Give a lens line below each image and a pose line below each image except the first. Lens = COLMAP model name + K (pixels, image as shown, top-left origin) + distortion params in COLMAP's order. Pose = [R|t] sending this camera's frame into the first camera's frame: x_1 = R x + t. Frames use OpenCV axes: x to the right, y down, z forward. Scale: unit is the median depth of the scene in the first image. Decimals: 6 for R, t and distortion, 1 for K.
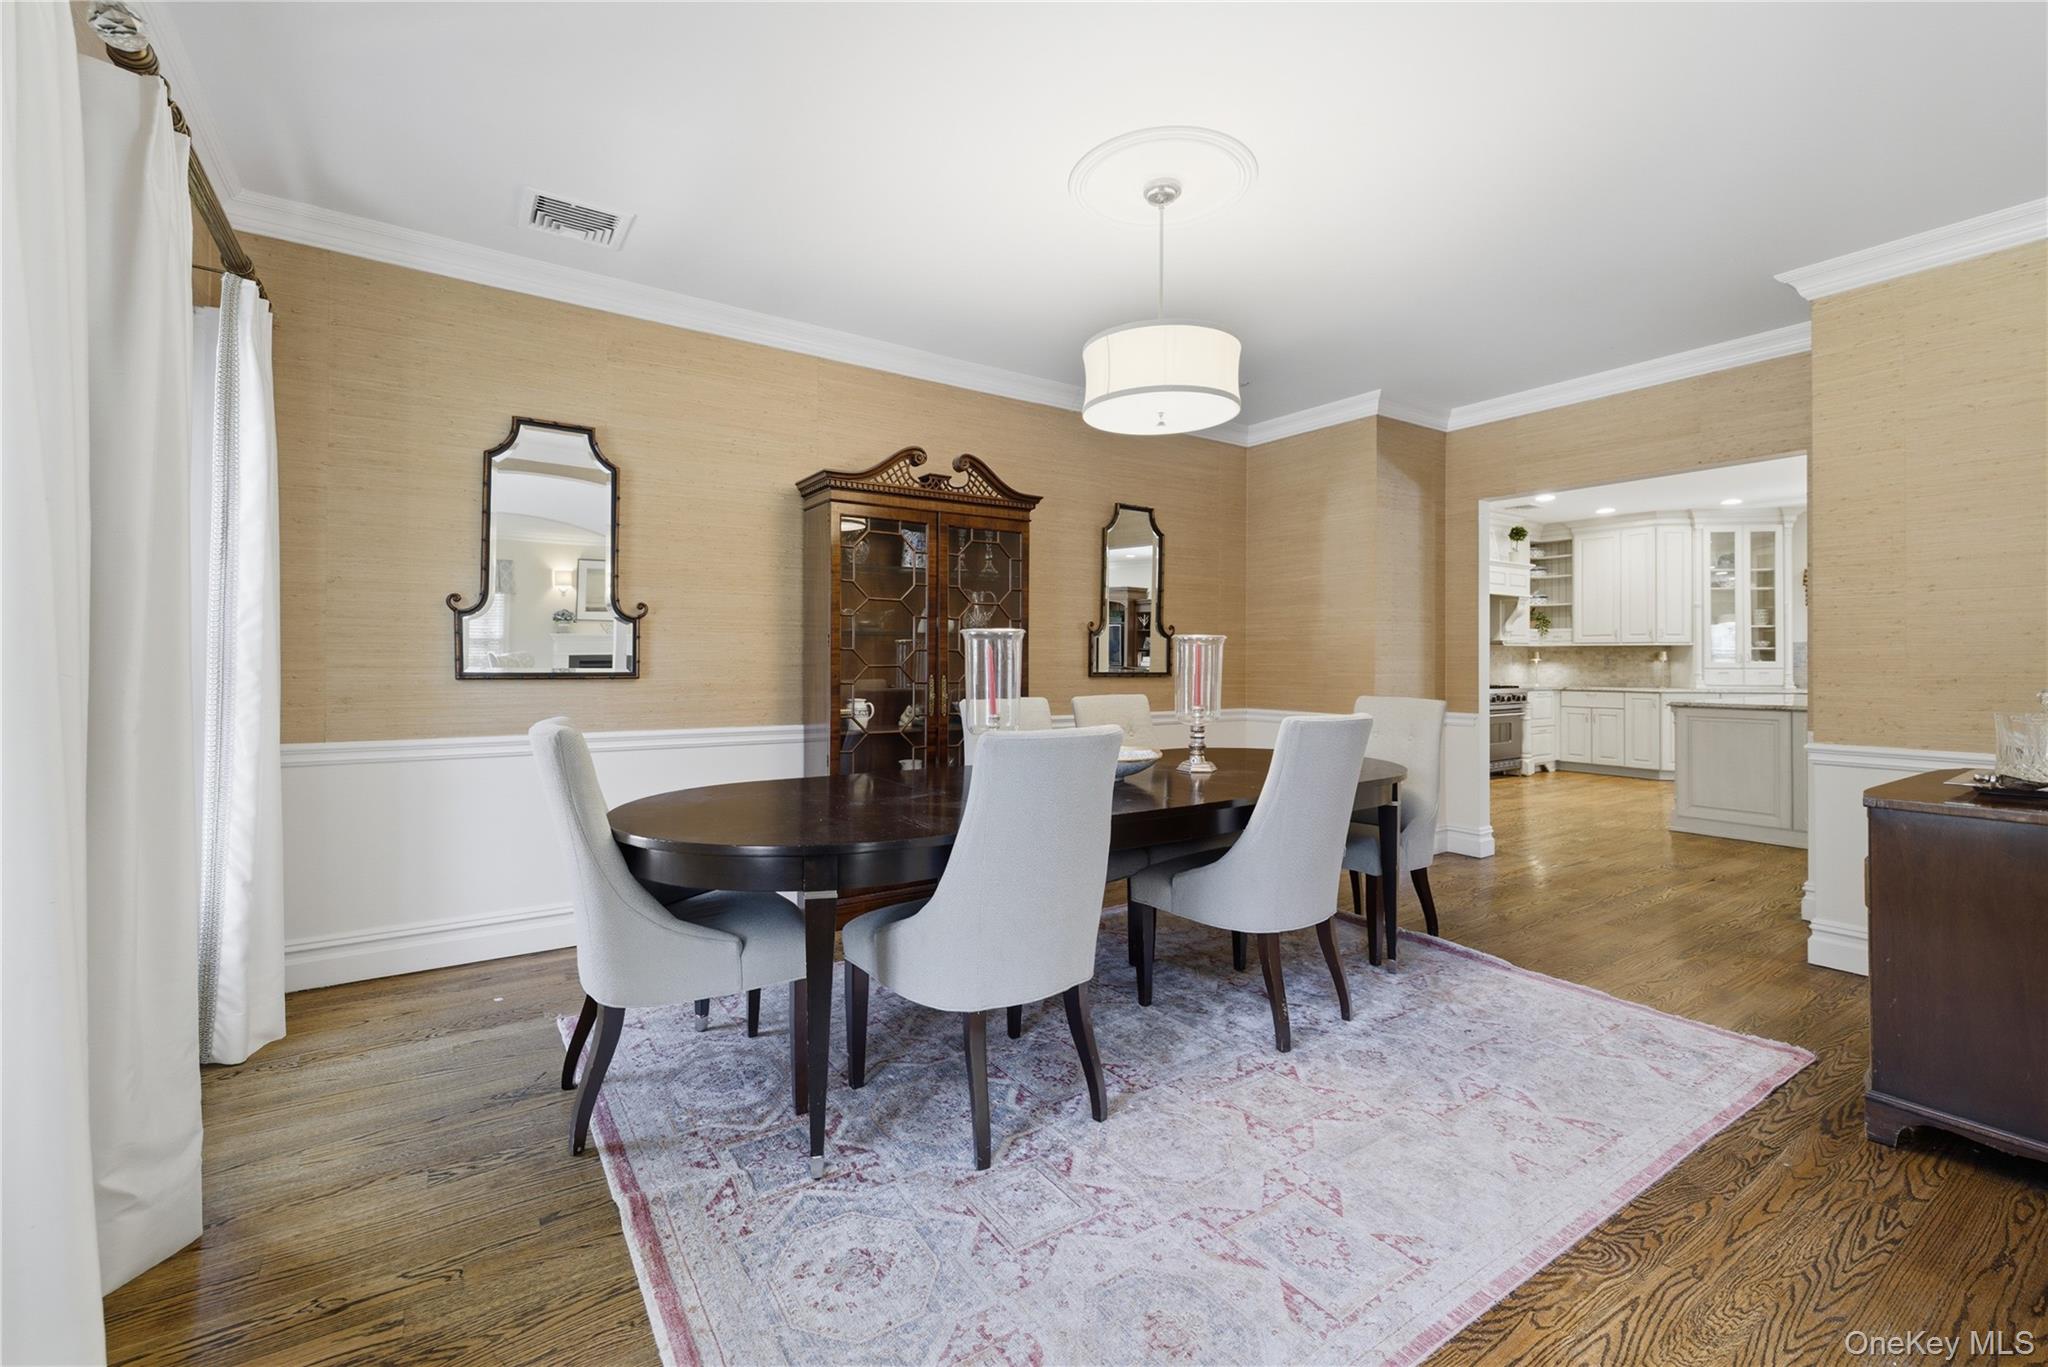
lens RADIAL K [[854.9, 0, 1034.8], [0, 854.9, 663.2], [0, 0, 1]] dist [0.008215, -0.000657]
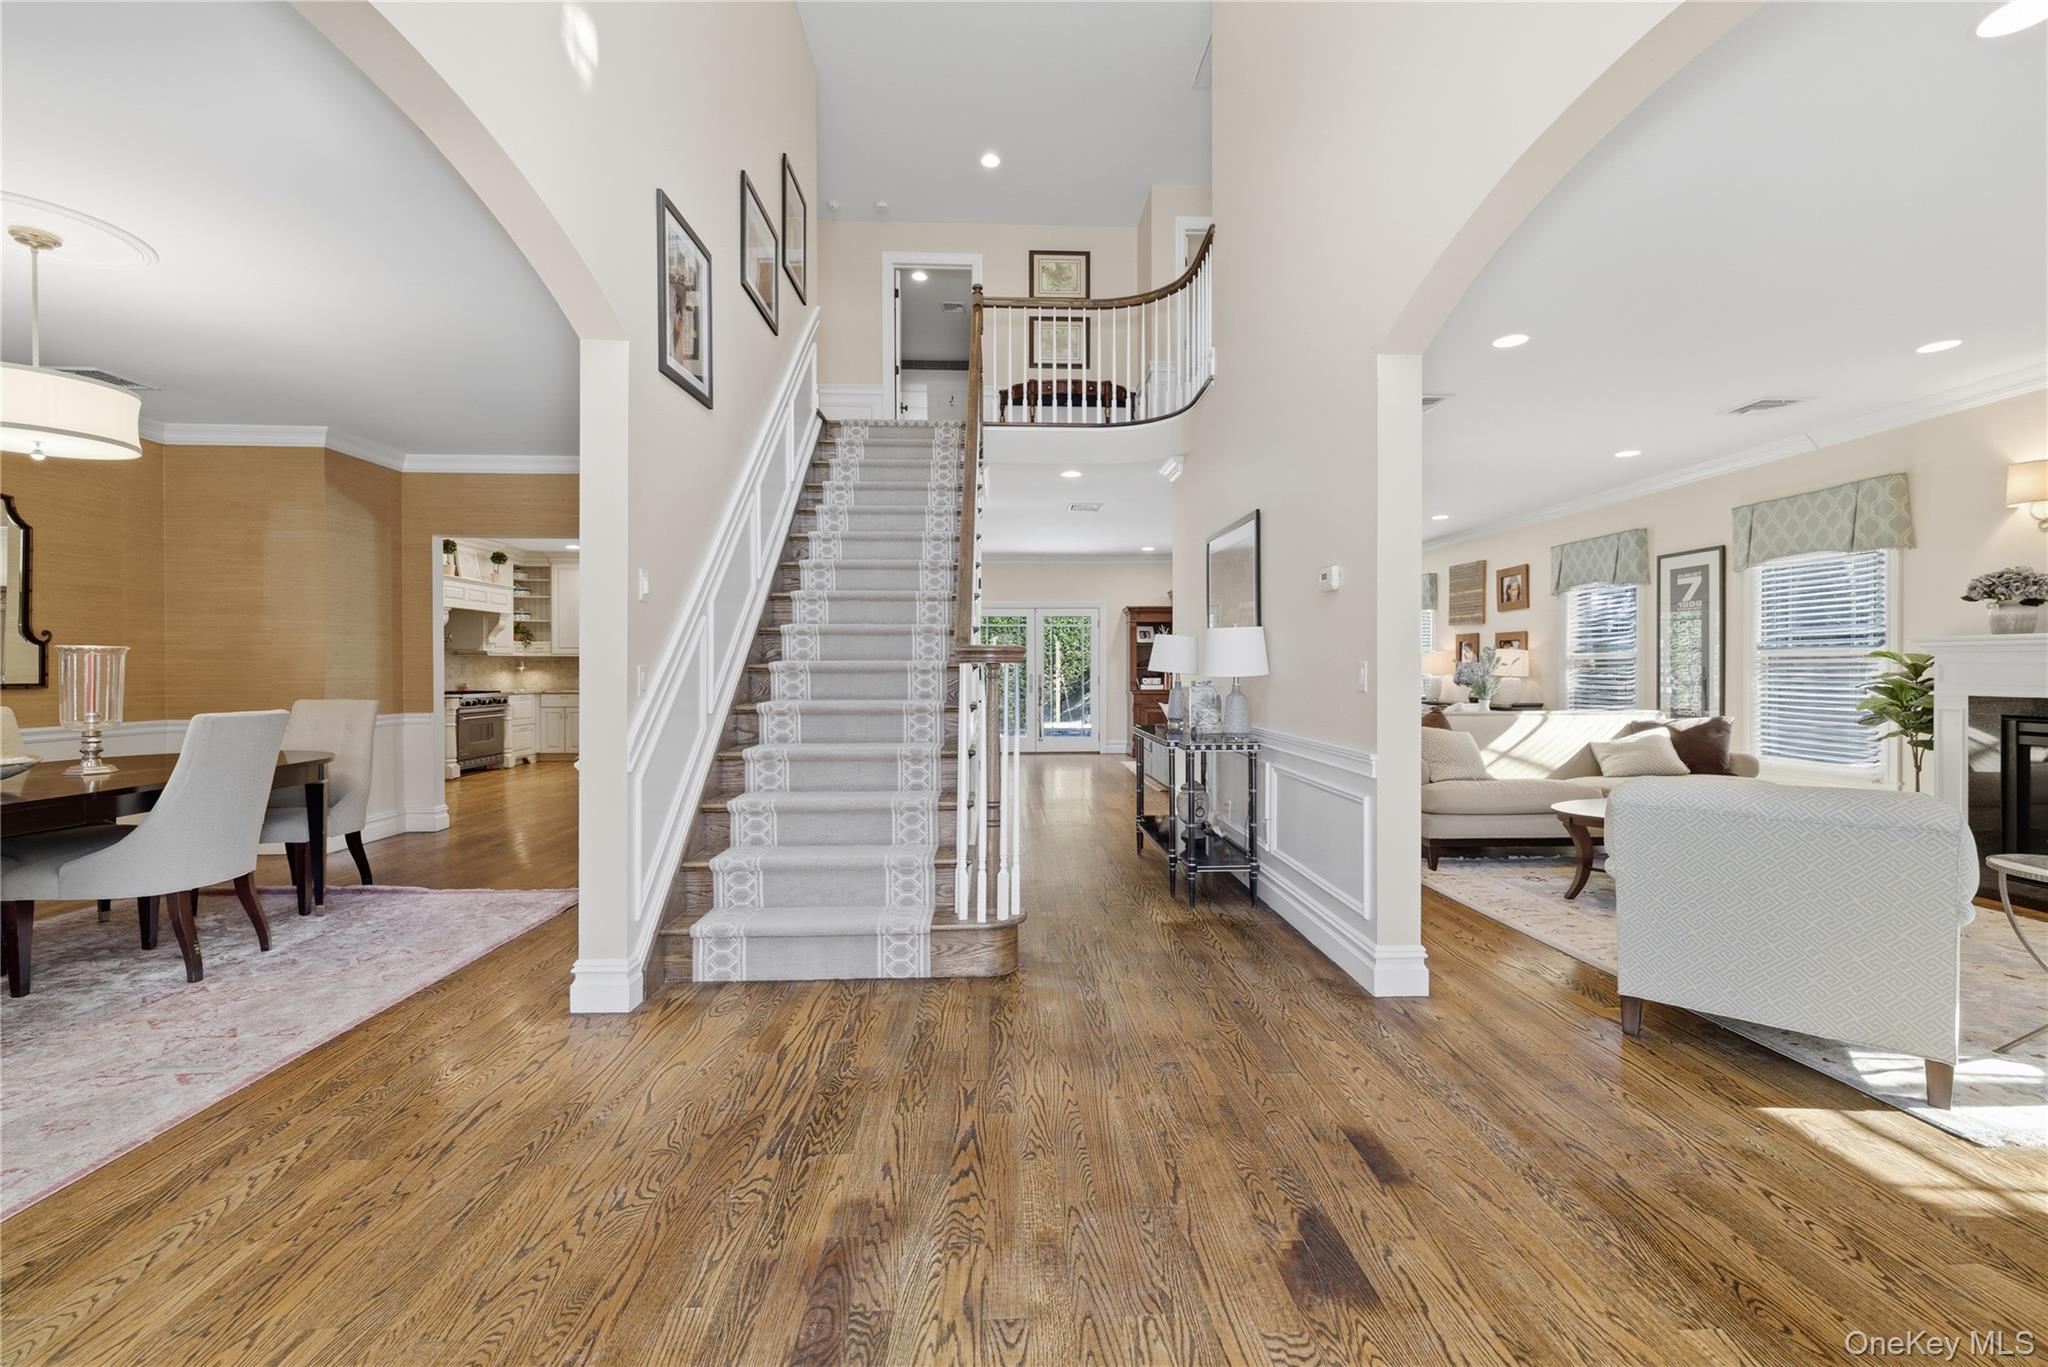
lens RADIAL K [[863.3, 0, 1032.2], [0, 863.3, 671.8], [0, 0, 1]] dist [0.010546, 0.000111]
pose [[0.529850, -0.007331, 0.848060, -0.070366], [0.007395, 0.999965, 0.004024, 0.002766], [-0.848059, 0.004139, 0.529885, -0.359819]]
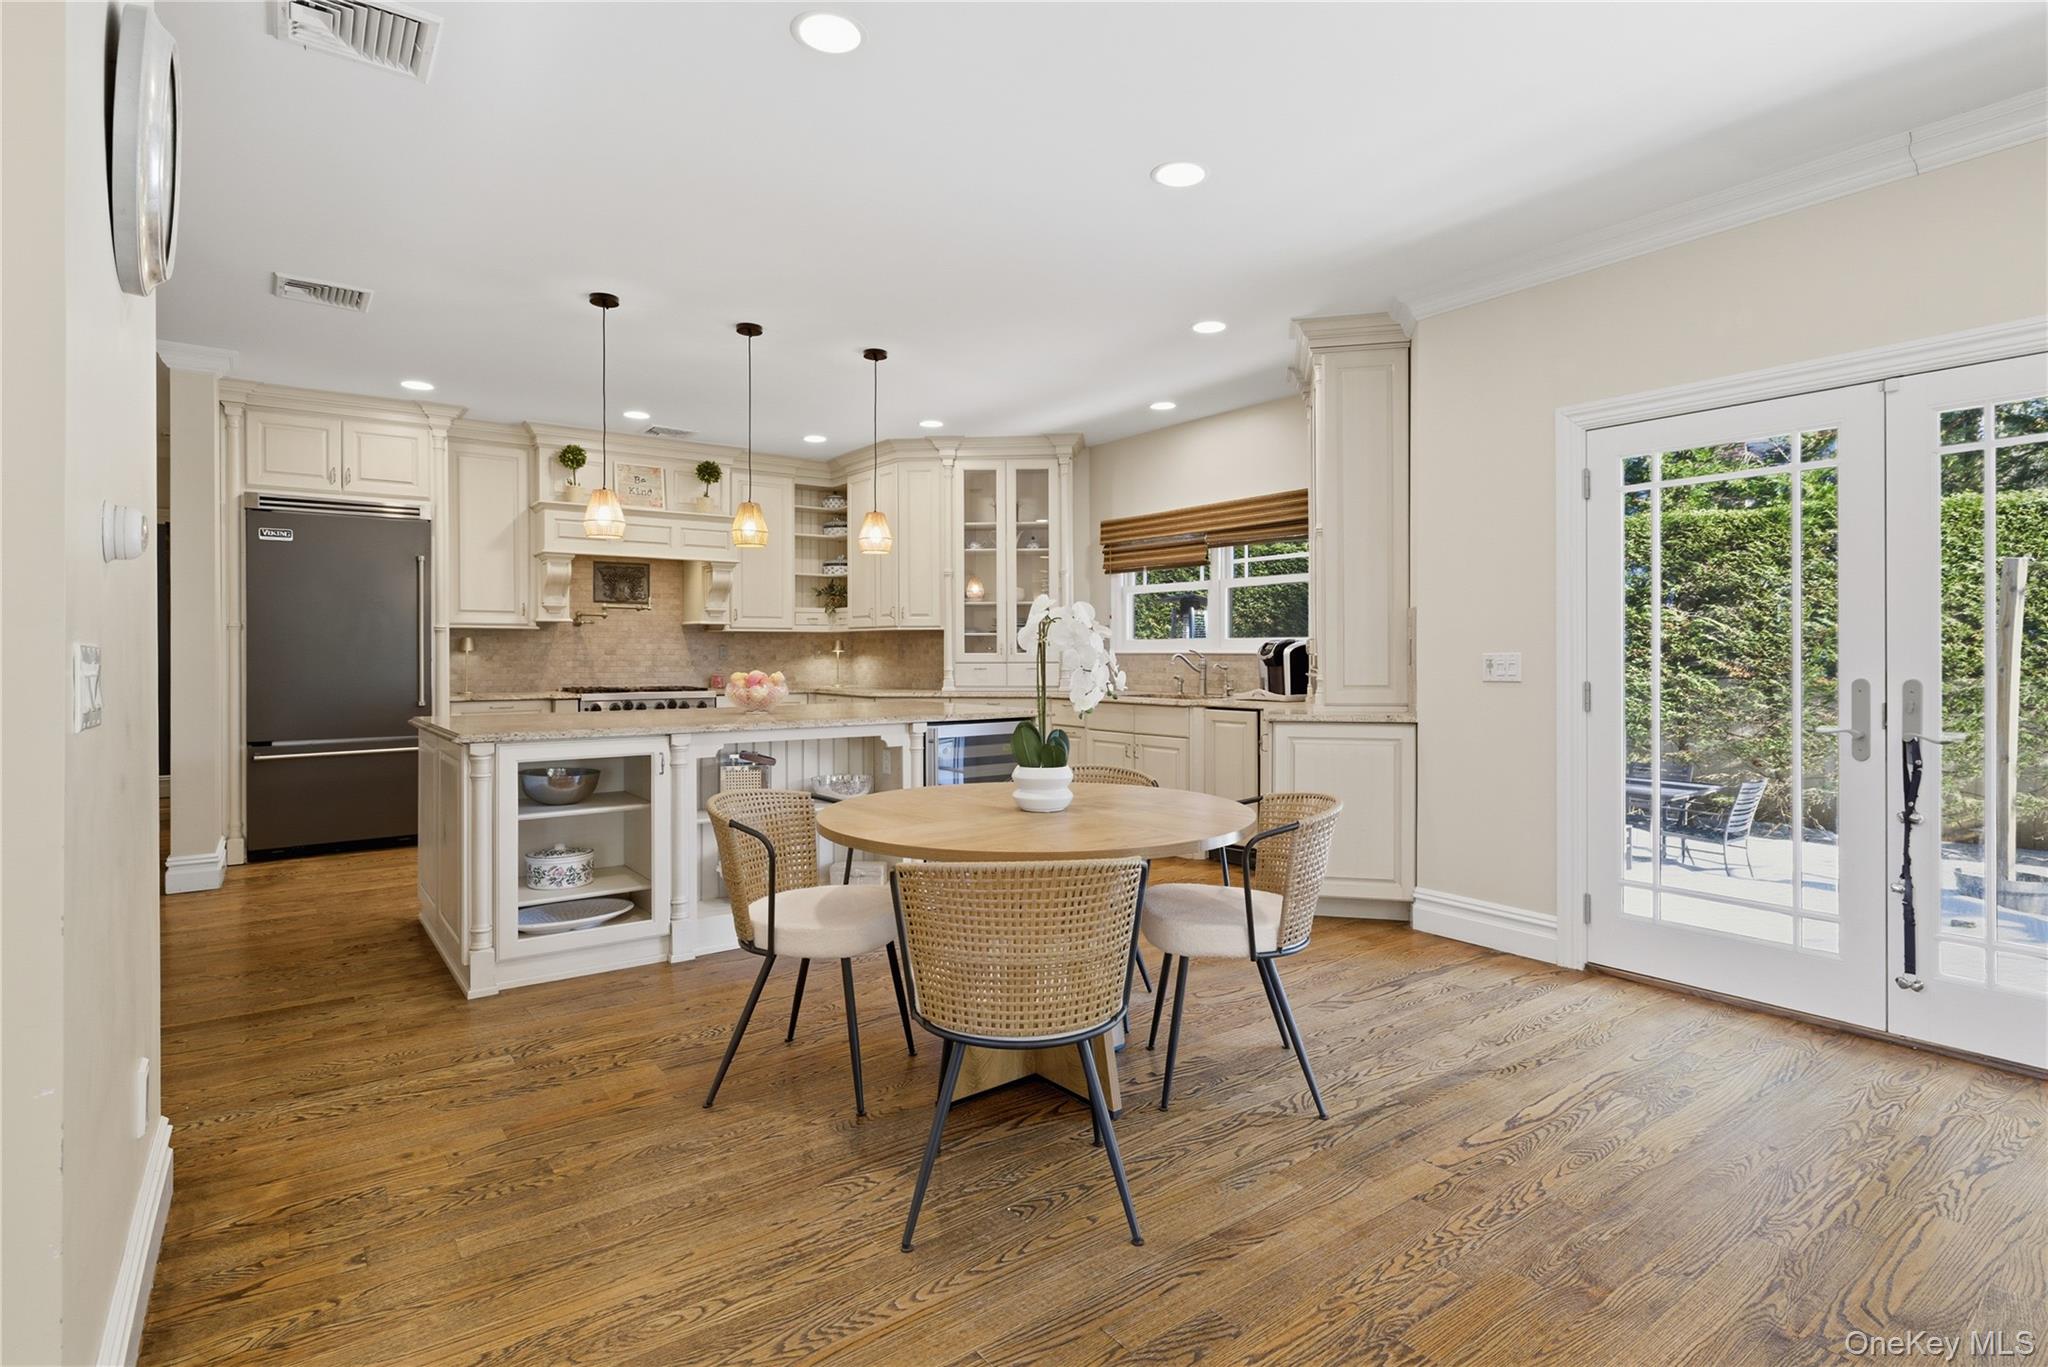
lens RADIAL K [[1018.4, 0, 1031.9], [0, 1018.4, 652.5], [0, 0, 1]] dist [0.004436, 0.000925]
pose [[0.999008, -0.002338, 0.044466, 1.296035], [0.002568, 0.999984, -0.005110, 0.003348], [-0.044454, 0.005219, 0.998998, 0.256479]]
